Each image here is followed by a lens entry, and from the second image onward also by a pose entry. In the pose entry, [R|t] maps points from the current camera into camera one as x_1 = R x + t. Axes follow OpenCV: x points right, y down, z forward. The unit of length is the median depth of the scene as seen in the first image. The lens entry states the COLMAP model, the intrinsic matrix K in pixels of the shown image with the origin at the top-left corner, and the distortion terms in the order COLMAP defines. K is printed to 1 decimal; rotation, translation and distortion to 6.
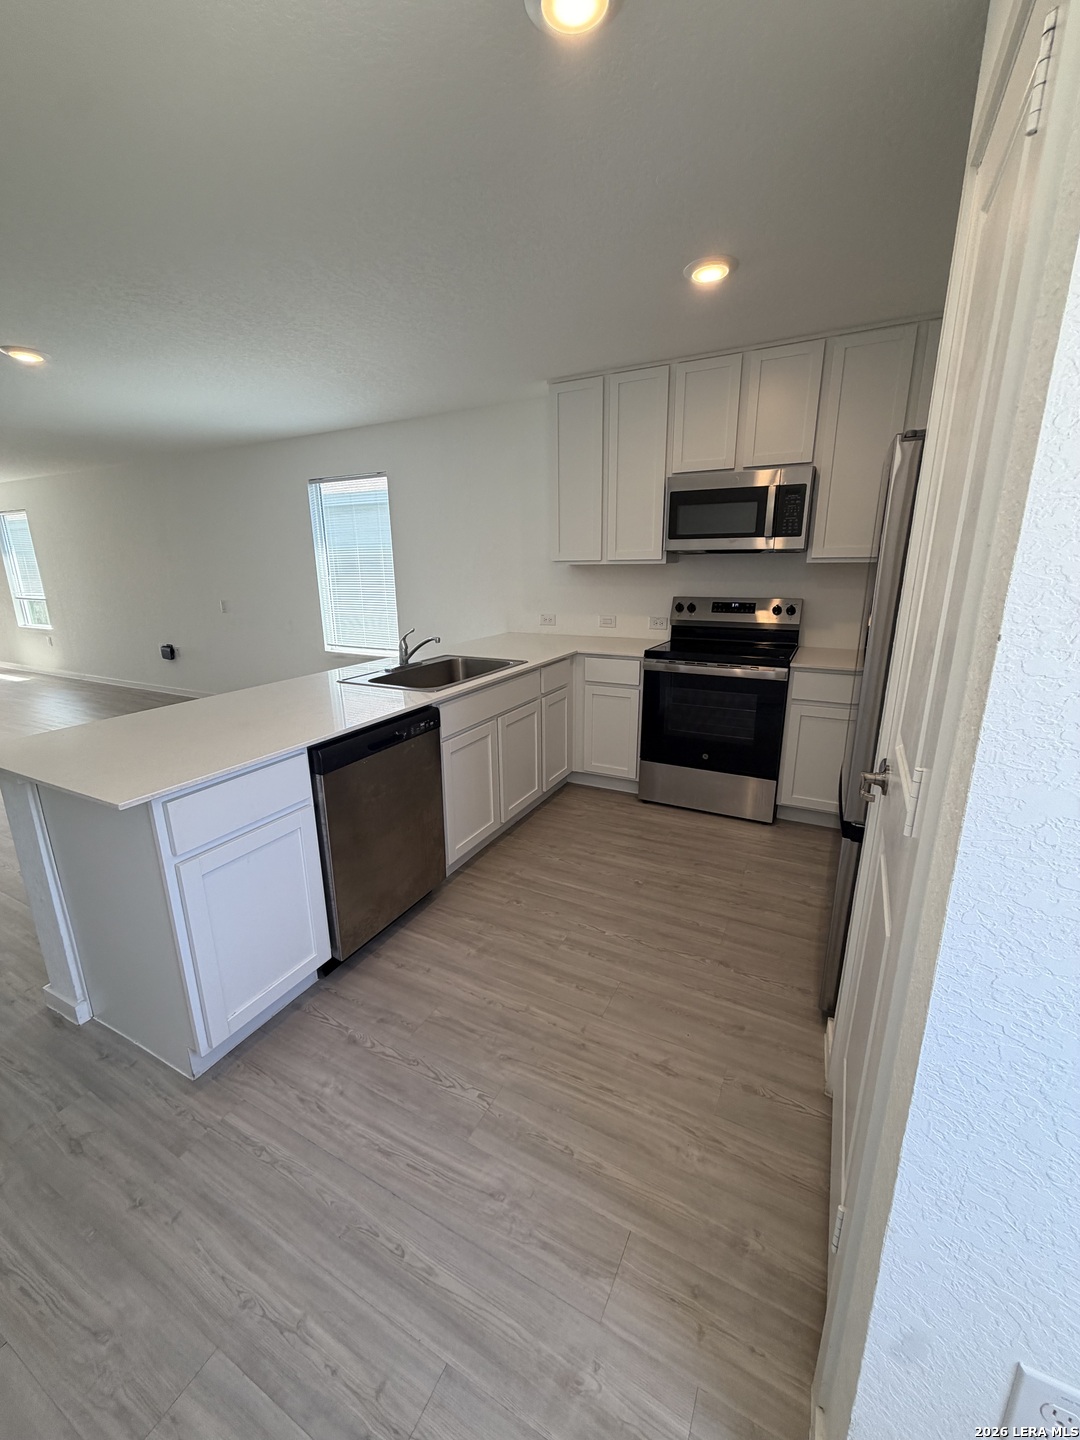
lens RADIAL K [[579.1, 0, 540.0], [0, 579.1, 720.0], [0, 0, 1]] dist [-0.001087, 0.000041]
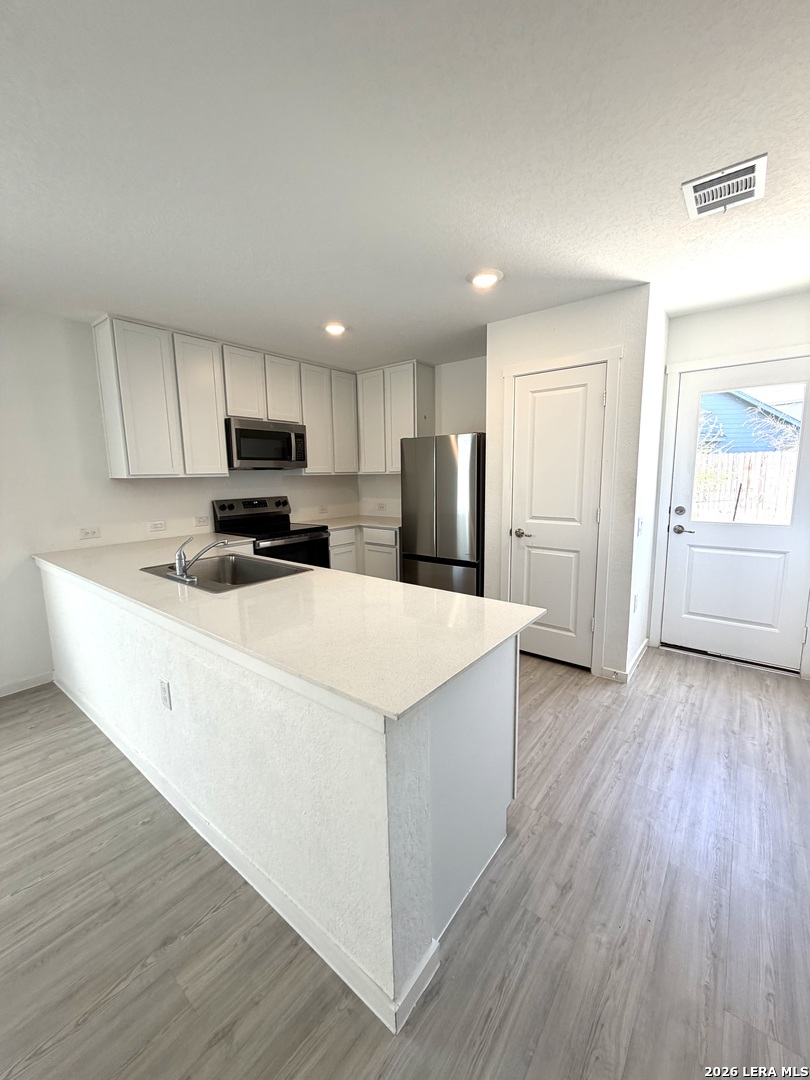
lens RADIAL K [[434.3, 0, 405.0], [0, 434.3, 540.0], [0, 0, 1]] dist [-0.001087, 0.000041]
pose [[0.179940, -0.143959, 0.973087, -1.732550], [0.268897, 0.958754, 0.092115, -0.238380], [-0.946211, 0.245085, 0.211228, 0.937263]]
